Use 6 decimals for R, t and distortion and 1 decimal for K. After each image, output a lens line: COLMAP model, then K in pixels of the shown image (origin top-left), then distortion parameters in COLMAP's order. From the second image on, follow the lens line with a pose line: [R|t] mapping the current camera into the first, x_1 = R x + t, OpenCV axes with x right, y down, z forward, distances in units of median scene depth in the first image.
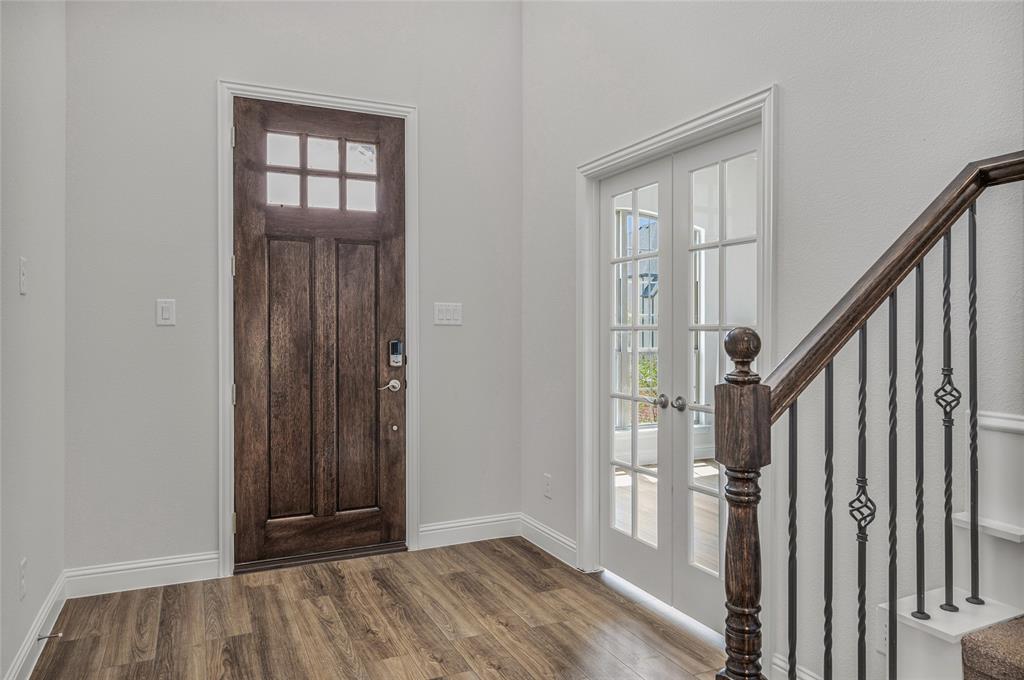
lens RADIAL K [[684.1, 0, 512.0], [0, 684.1, 340.0], [0, 0, 1]] dist [-0.000736, -0.000355]
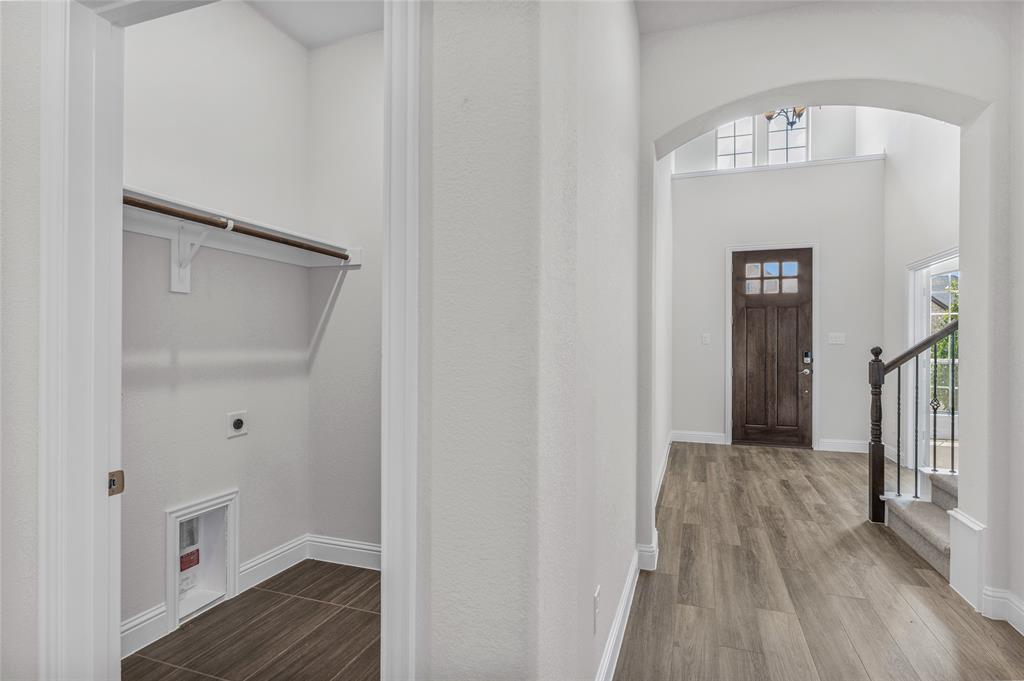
lens RADIAL K [[526.6, 0, 512.0], [0, 526.6, 340.5], [0, 0, 1]] dist [-0.001845, -0.000600]
pose [[0.718690, -0.002657, -0.695325, 0.327242], [-0.012505, 0.999782, -0.016745, 0.006998], [0.695218, 0.020730, 0.718500, -0.872866]]
